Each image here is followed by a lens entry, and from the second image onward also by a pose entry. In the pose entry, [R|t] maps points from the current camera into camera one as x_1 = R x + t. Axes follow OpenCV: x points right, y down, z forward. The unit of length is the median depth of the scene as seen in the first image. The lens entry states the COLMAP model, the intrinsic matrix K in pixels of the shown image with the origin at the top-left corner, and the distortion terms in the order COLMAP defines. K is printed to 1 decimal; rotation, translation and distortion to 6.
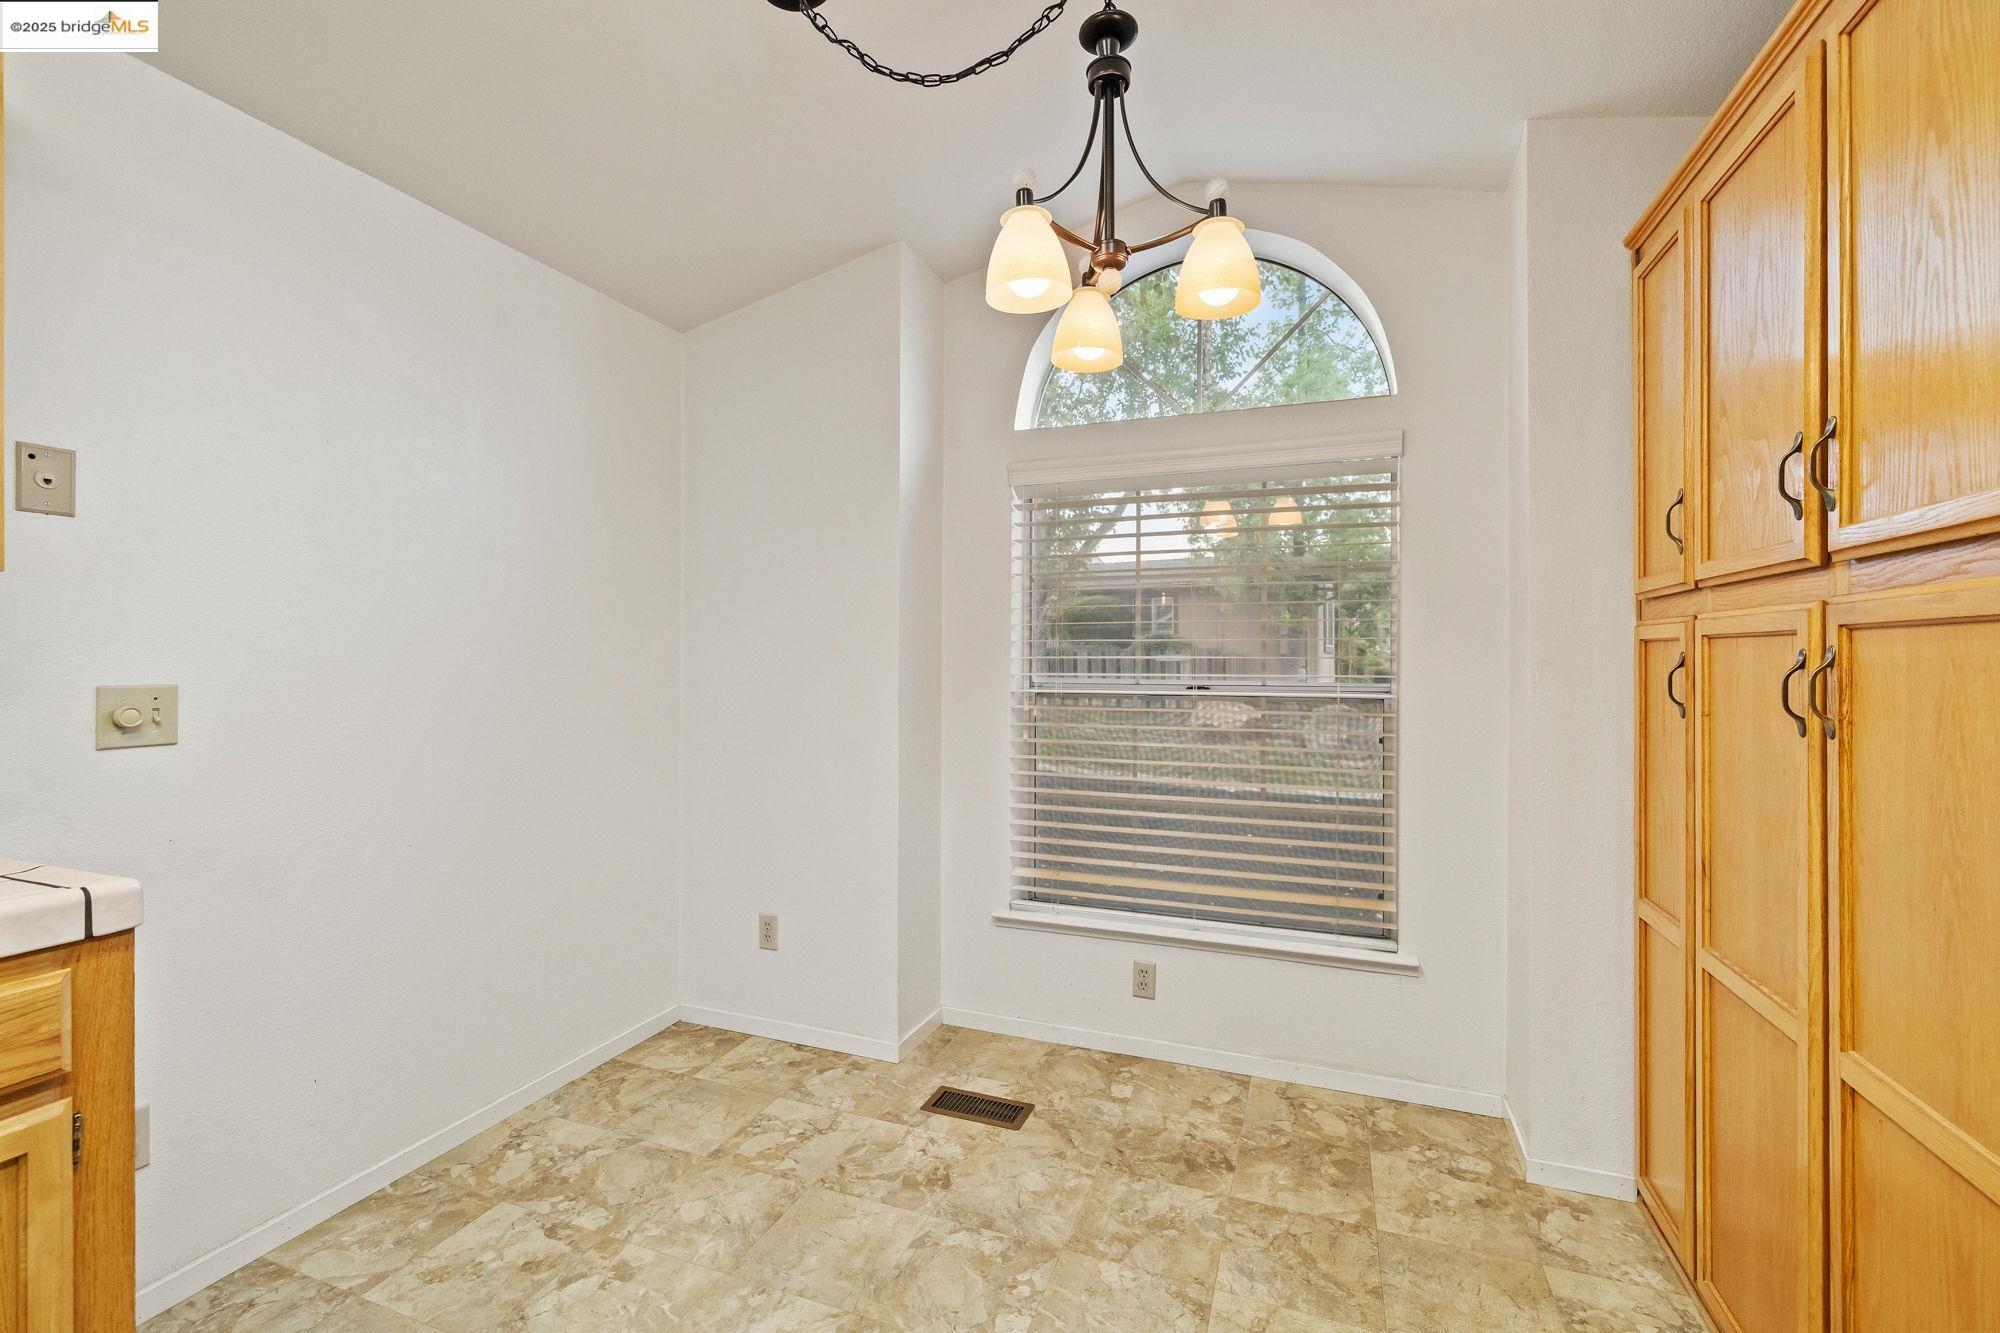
lens RADIAL K [[845.6, 0, 998.2], [0, 845.6, 657.7], [0, 0, 1]] dist [0.000099, -0.000152]
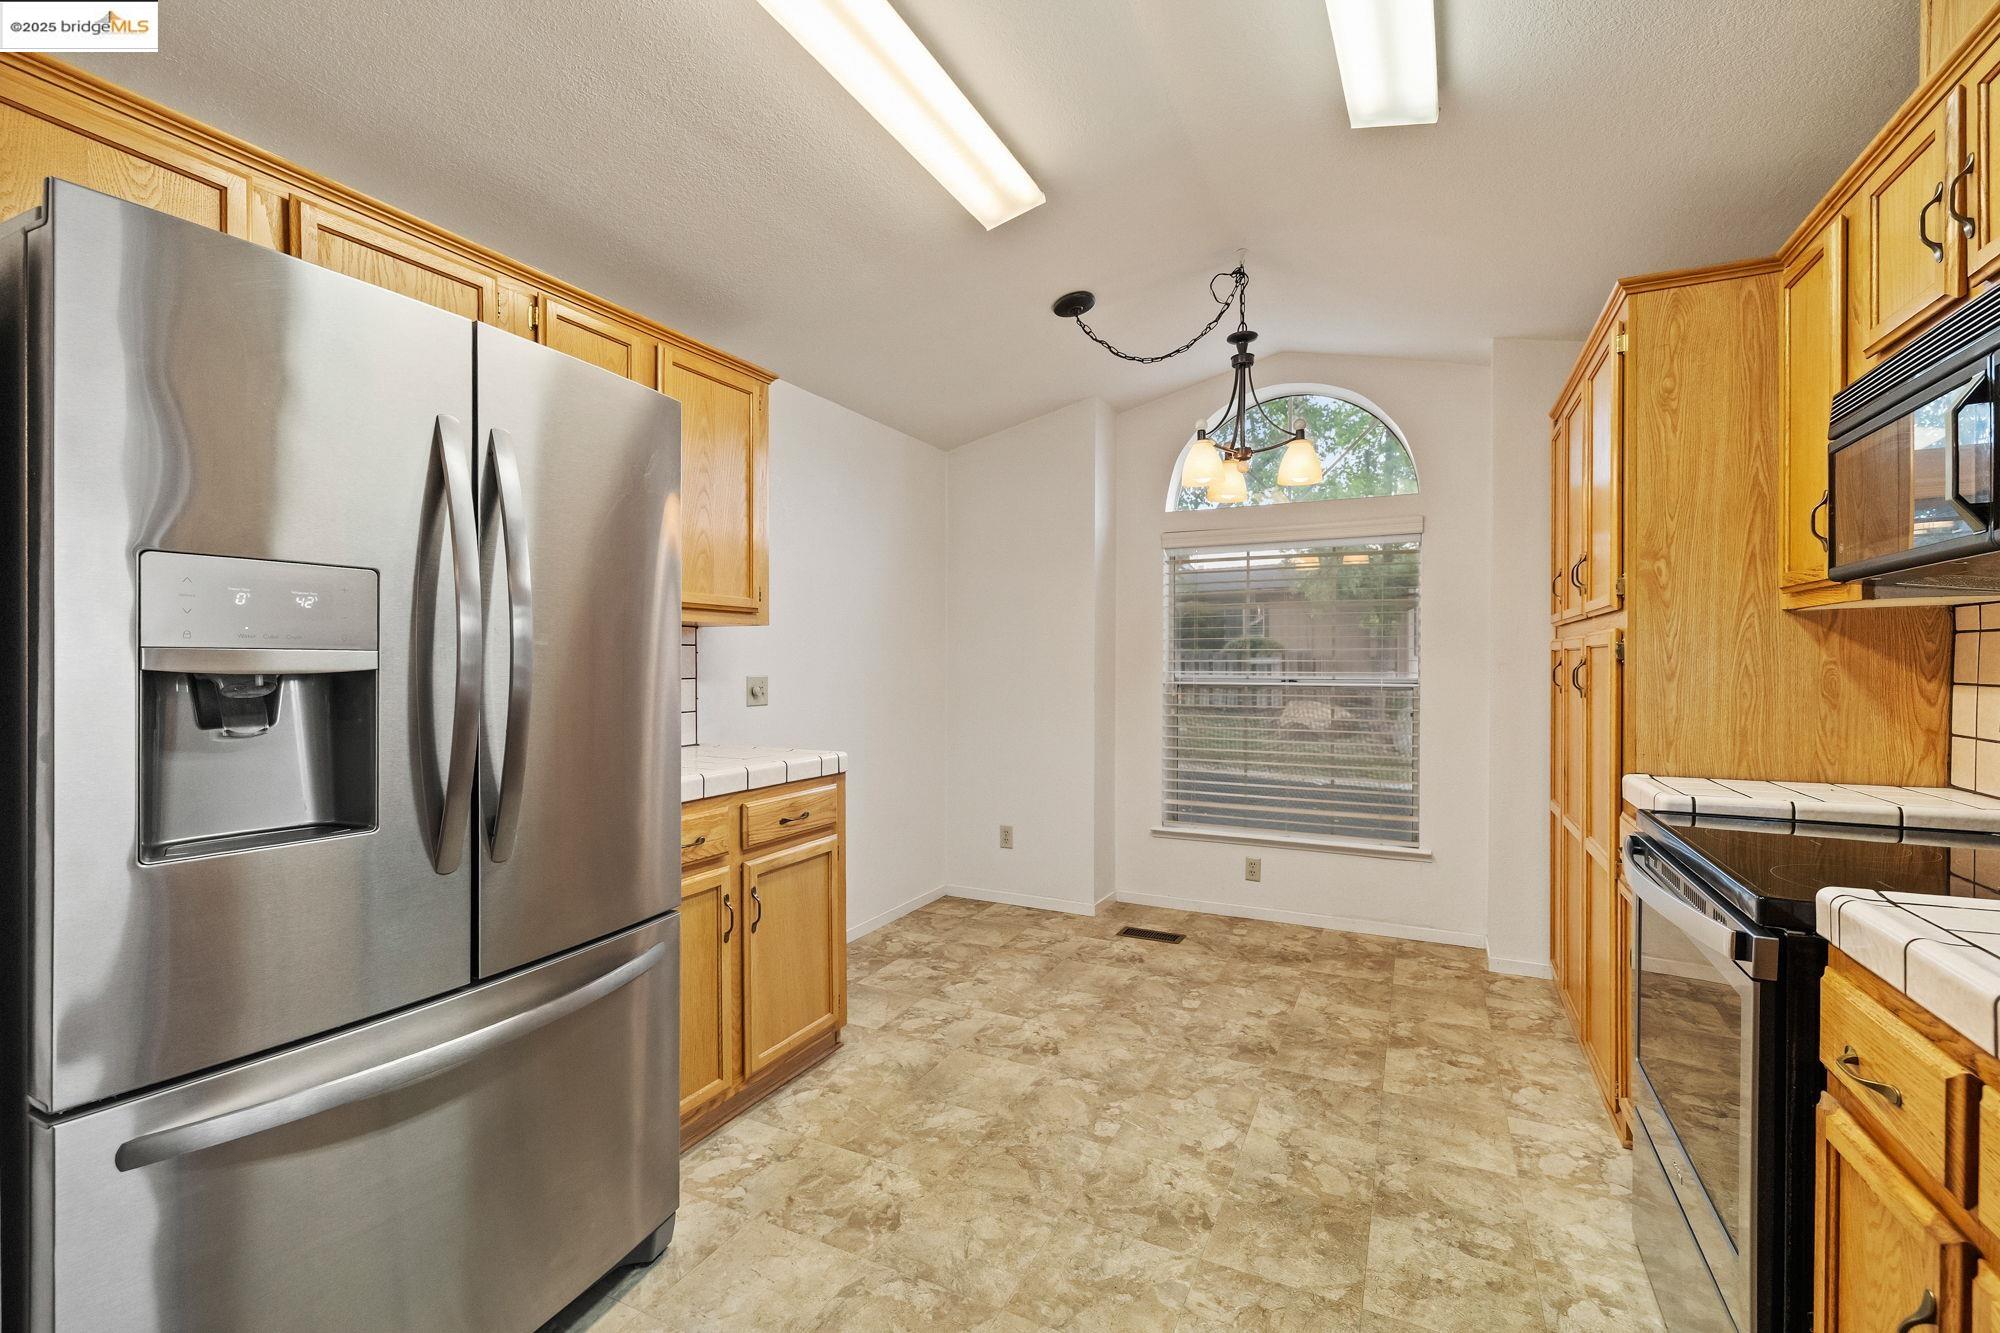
lens RADIAL K [[862.6, 0, 1000.0], [0, 862.6, 666.5], [0, 0, 1]] dist [0.000106, 0.000005]
pose [[0.995877, -0.001105, -0.090709, -0.168585], [0.001943, 0.999956, 0.009156, -0.004695], [0.090695, -0.009295, 0.995835, -0.708663]]
